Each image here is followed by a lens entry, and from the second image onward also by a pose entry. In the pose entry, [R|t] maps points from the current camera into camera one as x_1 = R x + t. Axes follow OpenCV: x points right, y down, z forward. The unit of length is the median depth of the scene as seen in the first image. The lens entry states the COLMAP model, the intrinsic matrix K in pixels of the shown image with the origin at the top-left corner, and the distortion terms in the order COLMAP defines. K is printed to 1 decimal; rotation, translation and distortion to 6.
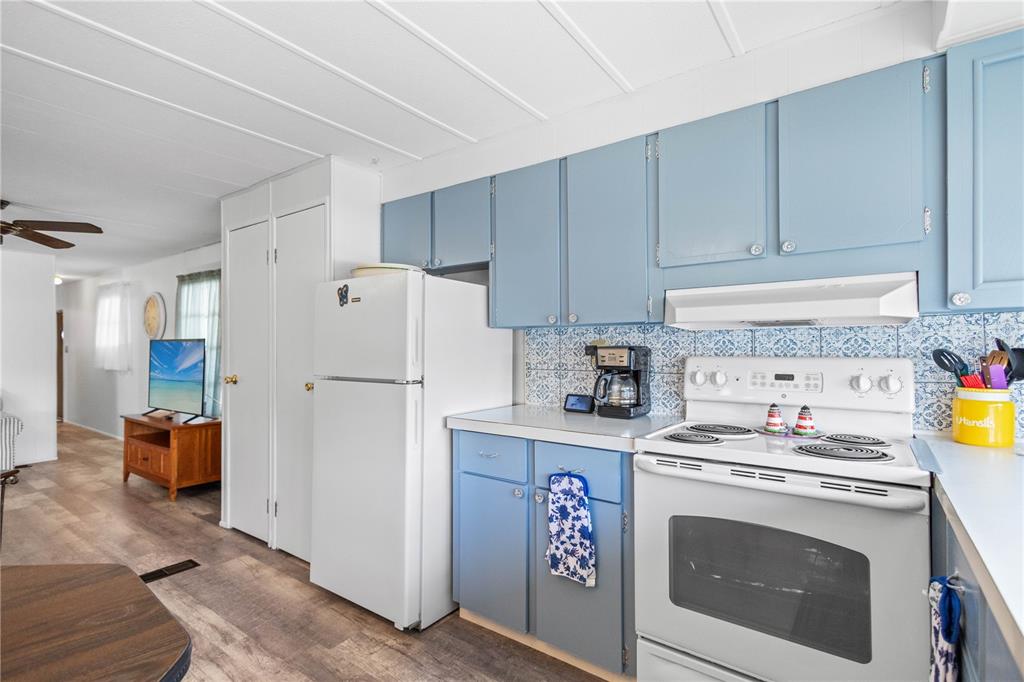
lens RADIAL K [[486.2, 0, 510.1], [0, 486.2, 342.8], [0, 0, 1]] dist [0.007145, 0.000008]
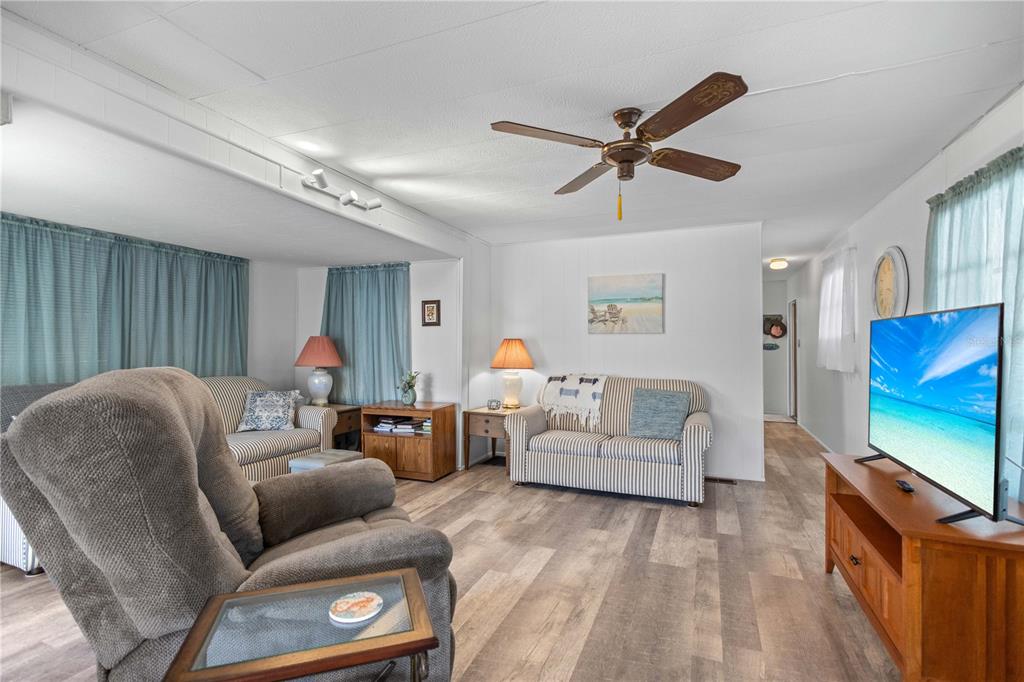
lens RADIAL K [[486.2, 0, 508.5], [0, 486.2, 345.1], [0, 0, 1]] dist [0.007145, 0.000008]
pose [[0.242866, -0.003741, -0.970053, -0.308099], [0.009729, 0.999952, -0.001421, 0.018842], [0.970011, -0.009092, 0.242890, 0.473234]]
